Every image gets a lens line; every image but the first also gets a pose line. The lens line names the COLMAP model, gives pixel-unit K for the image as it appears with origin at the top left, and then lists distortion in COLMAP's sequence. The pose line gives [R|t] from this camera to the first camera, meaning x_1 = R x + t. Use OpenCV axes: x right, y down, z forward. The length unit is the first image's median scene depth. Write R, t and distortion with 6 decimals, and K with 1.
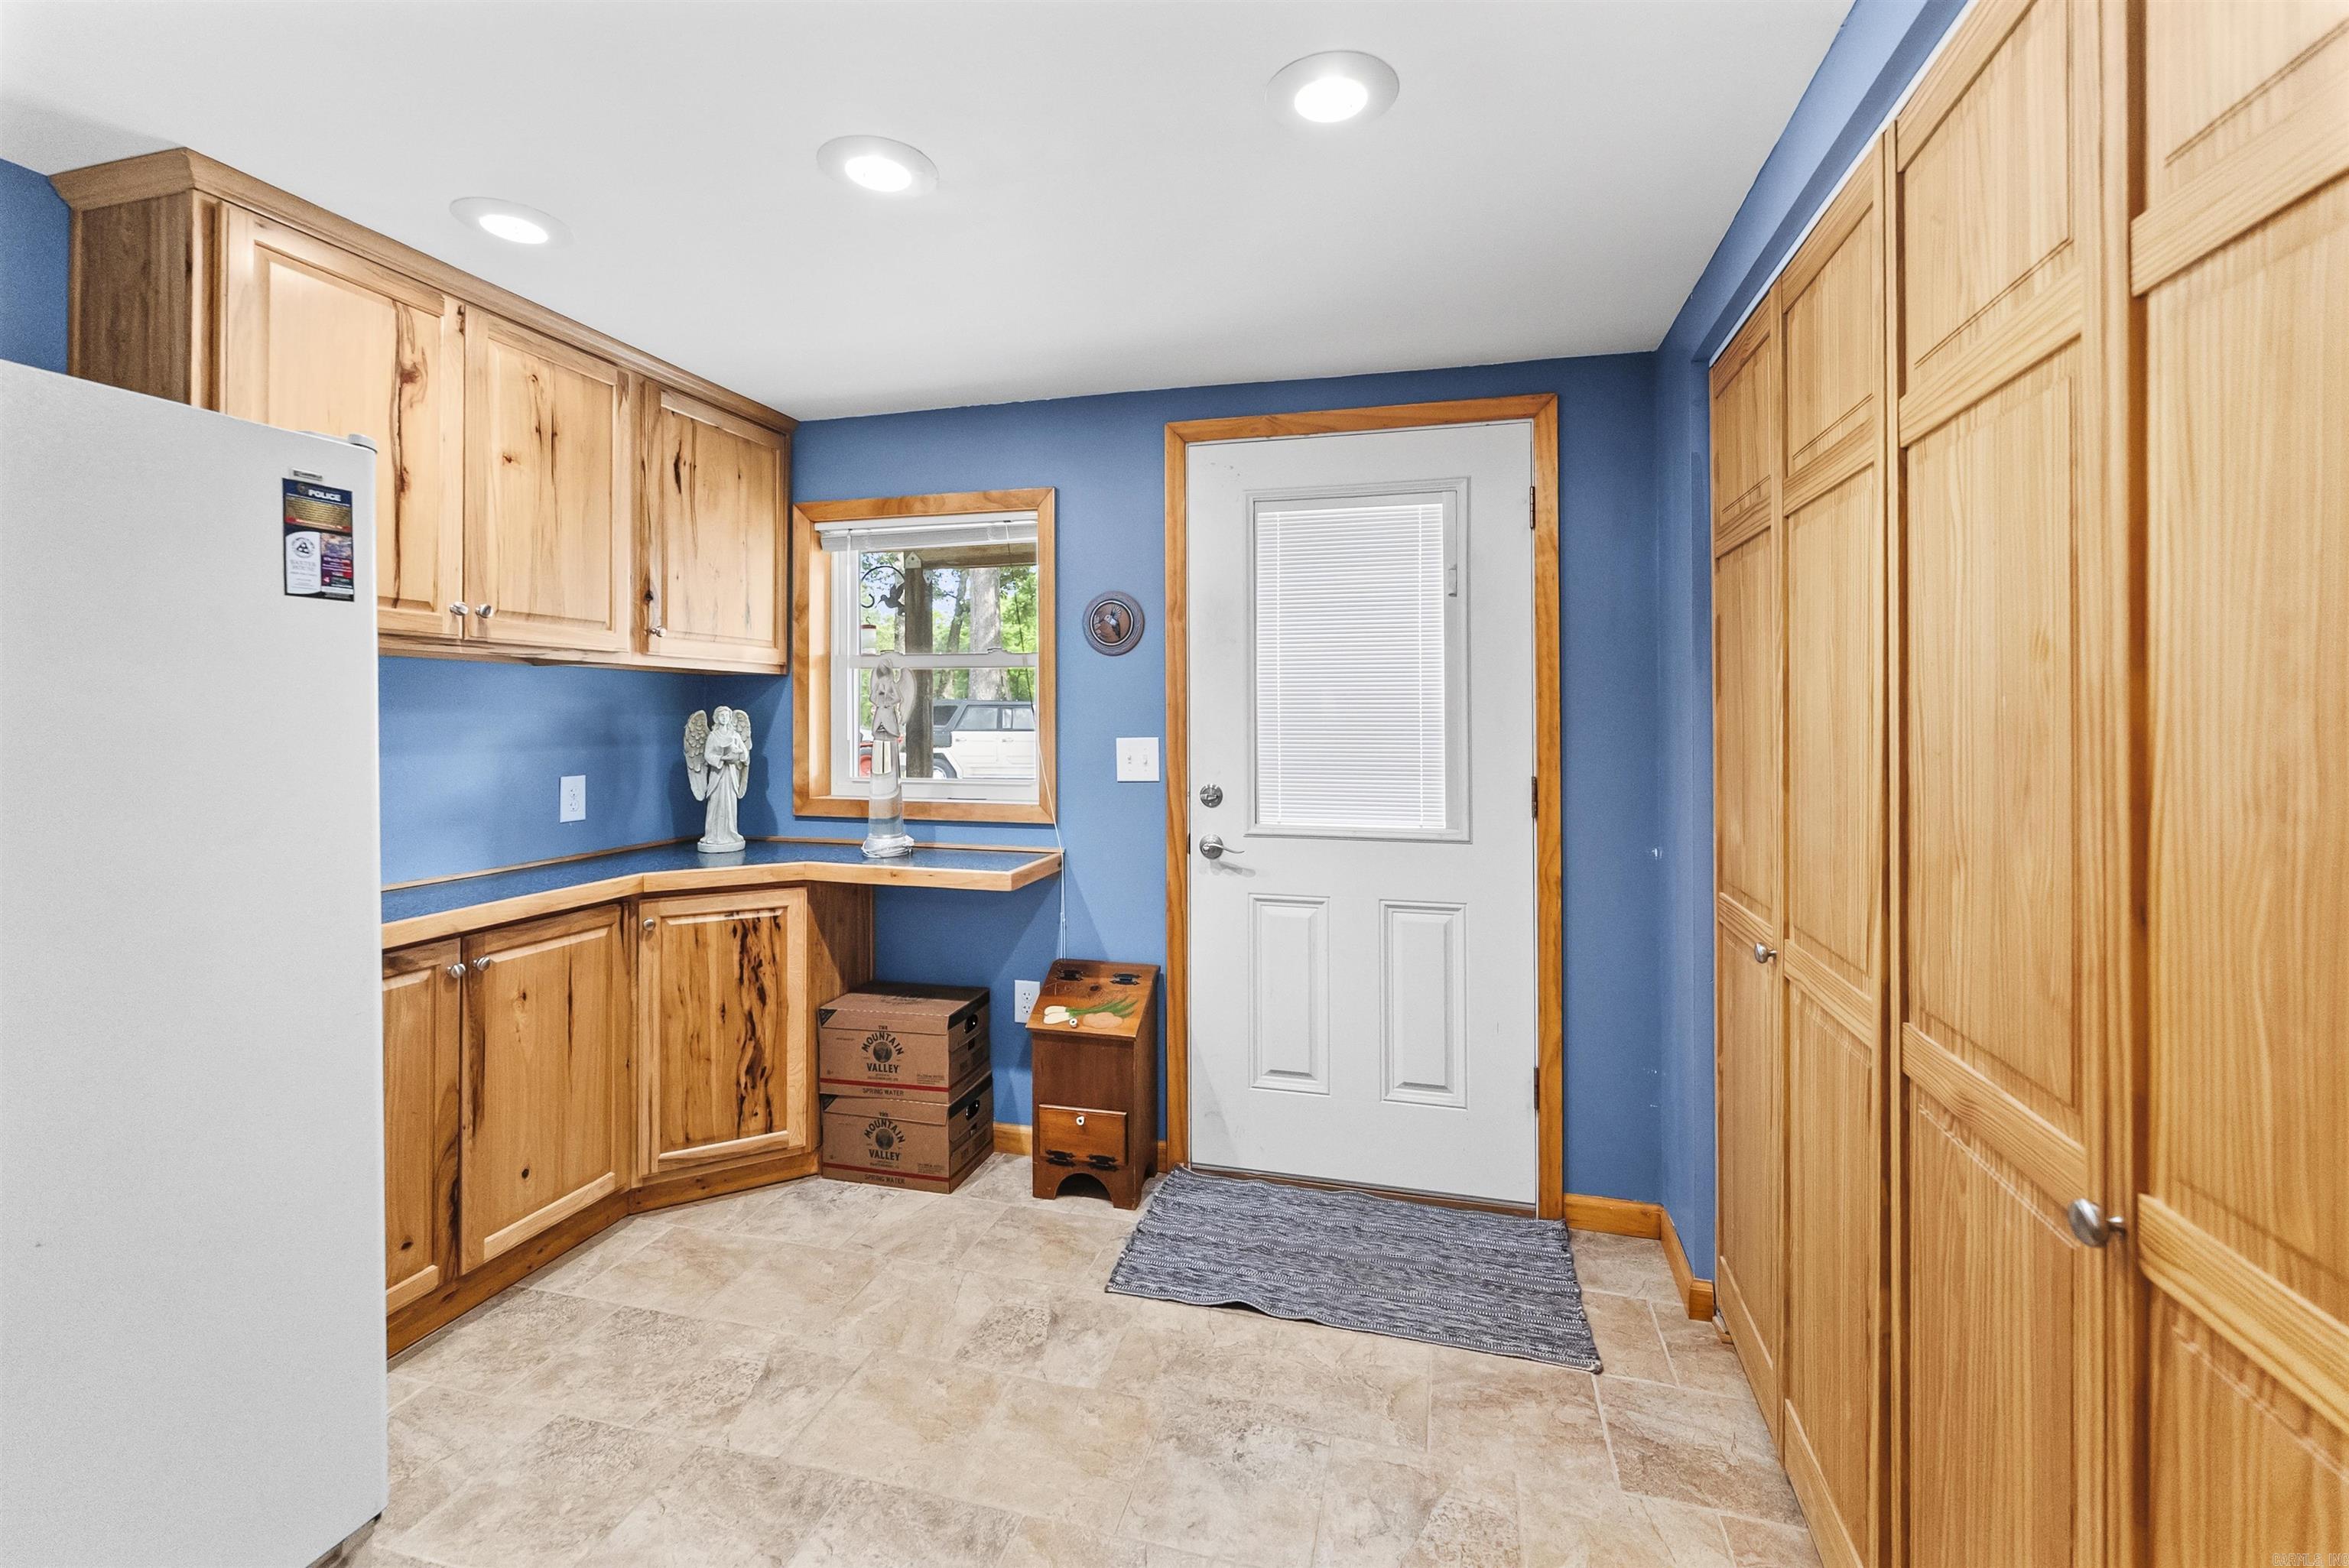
lens RADIAL K [[991.7, 0, 1181.7], [0, 991.7, 708.3], [0, 0, 1]] dist [0.000345, 0.000022]
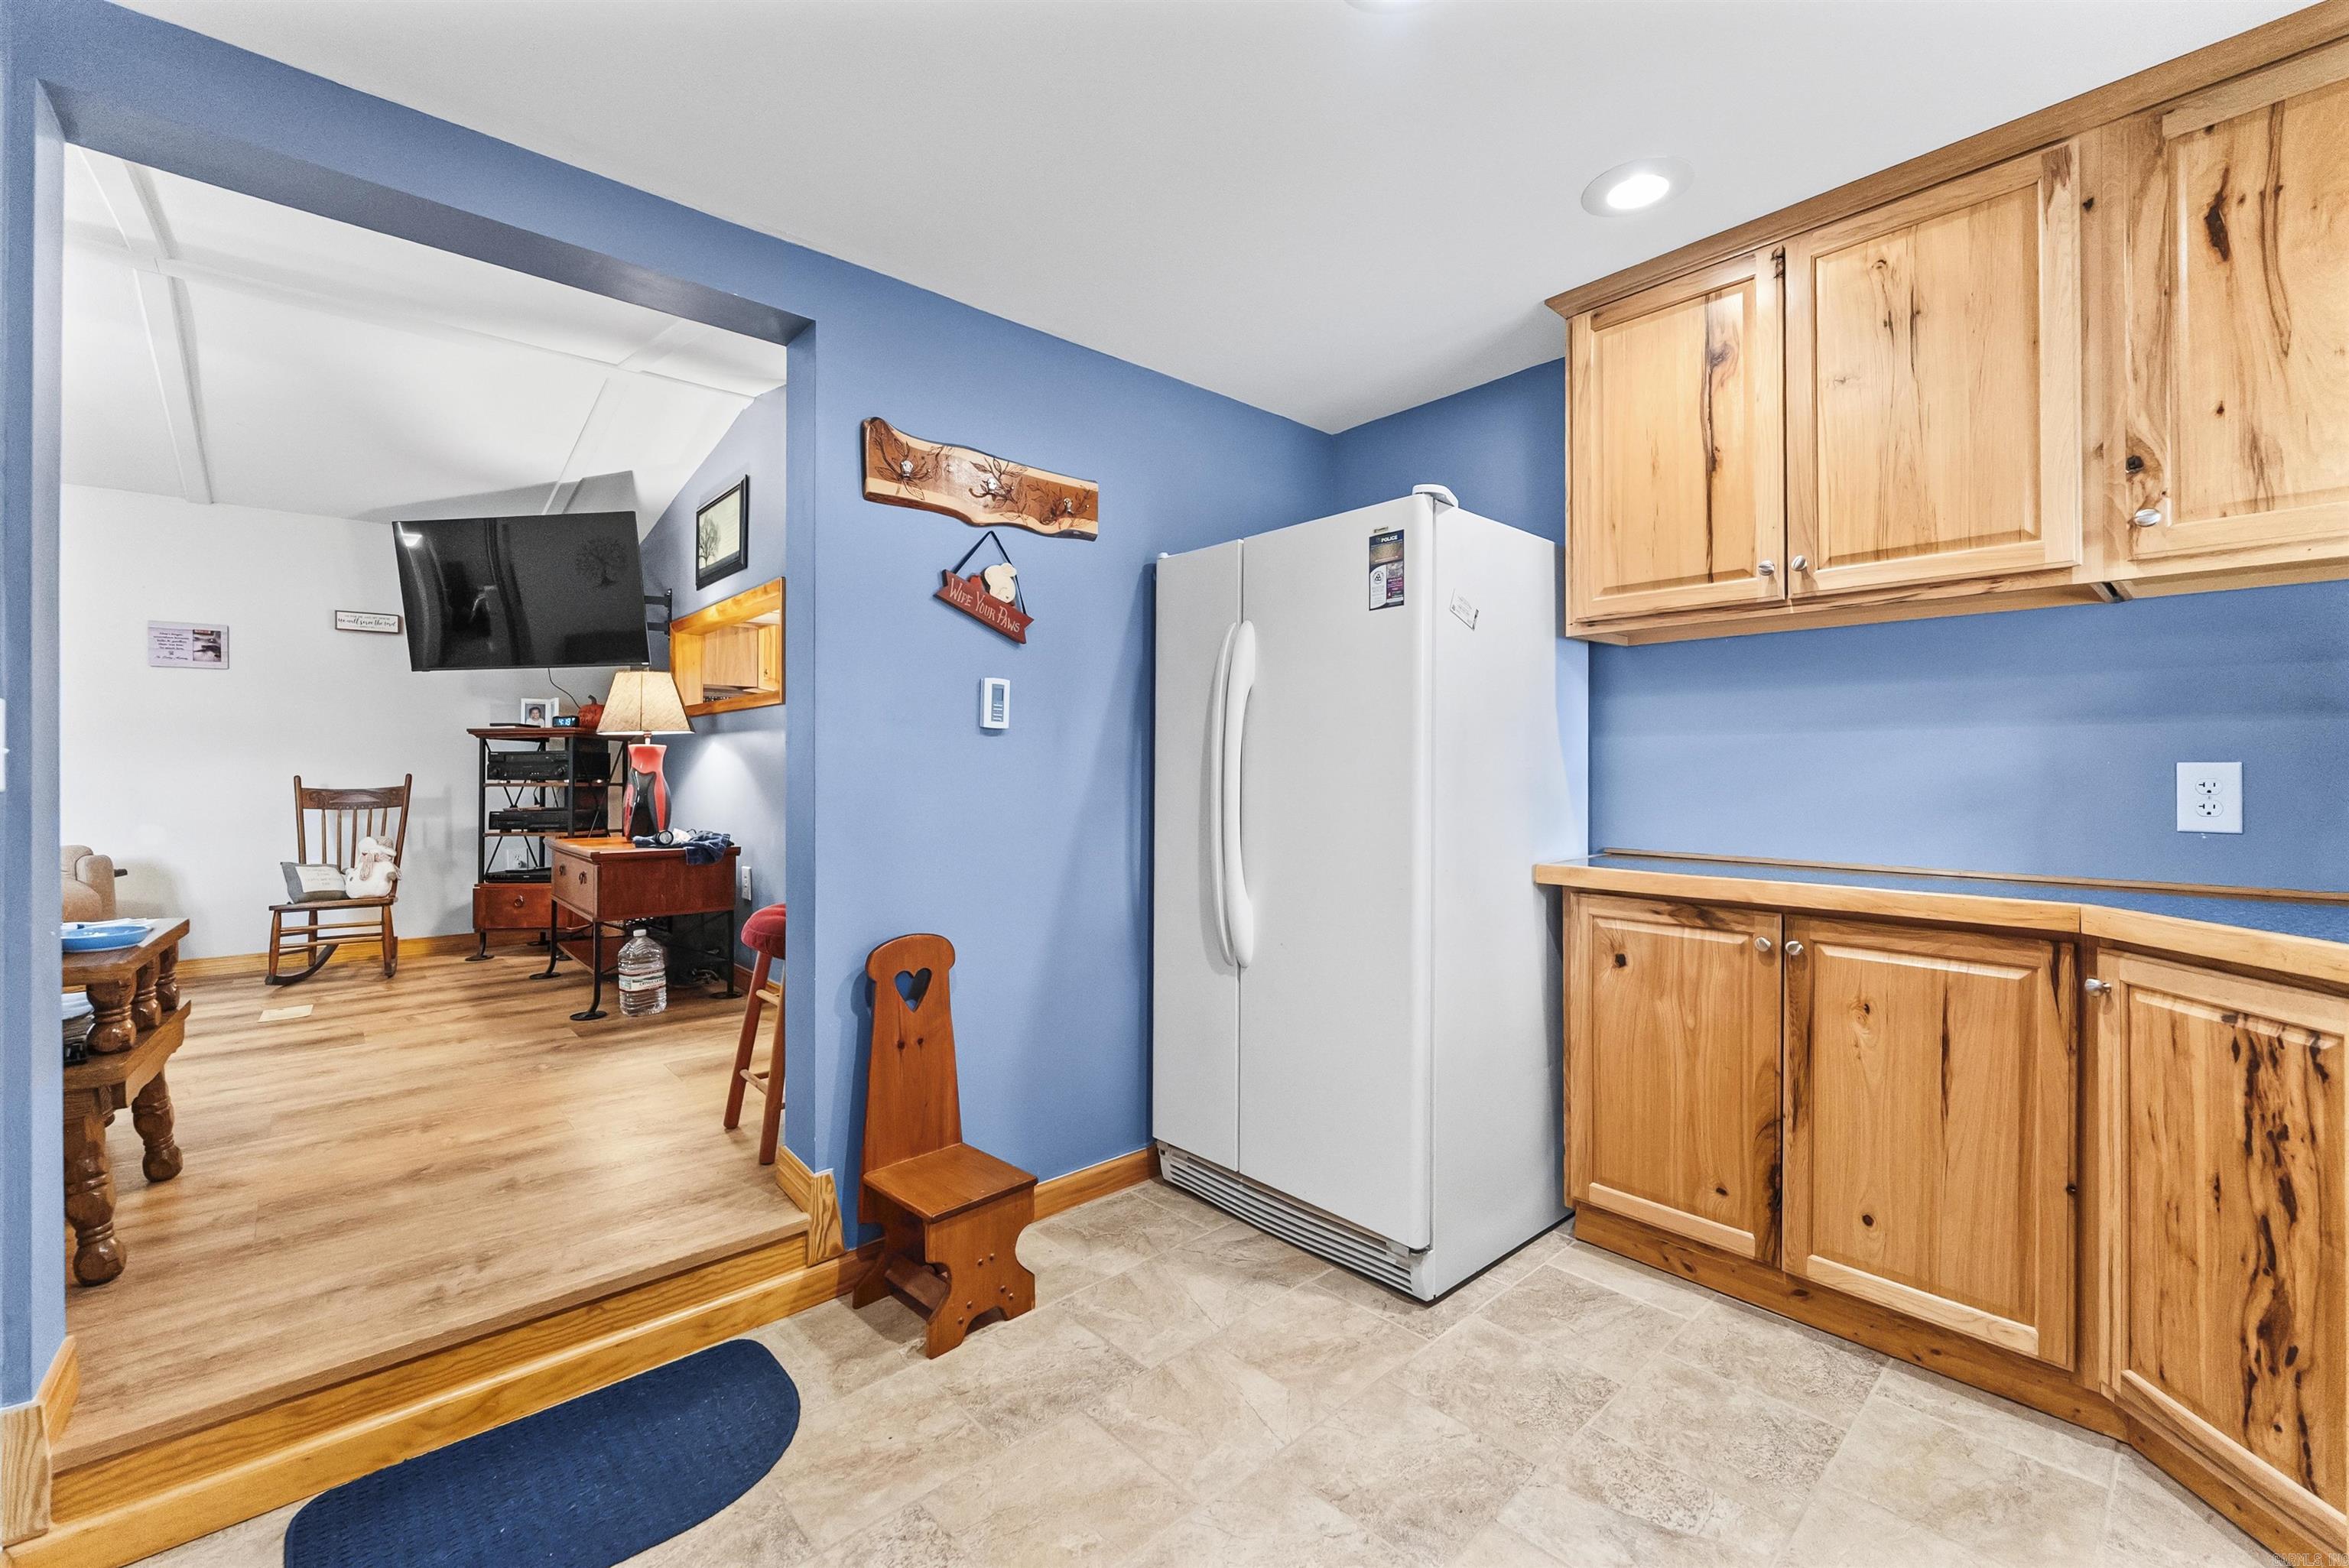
lens RADIAL K [[962.0, 0, 1165.6], [0, 962.0, 767.4], [0, 0, 1]] dist [-0.000429, -0.000282]
pose [[-0.544685, -0.001613, -0.838639, 0.312974], [0.006387, 0.999961, -0.006072, 0.079815], [0.838616, -0.008664, -0.544654, 0.864769]]
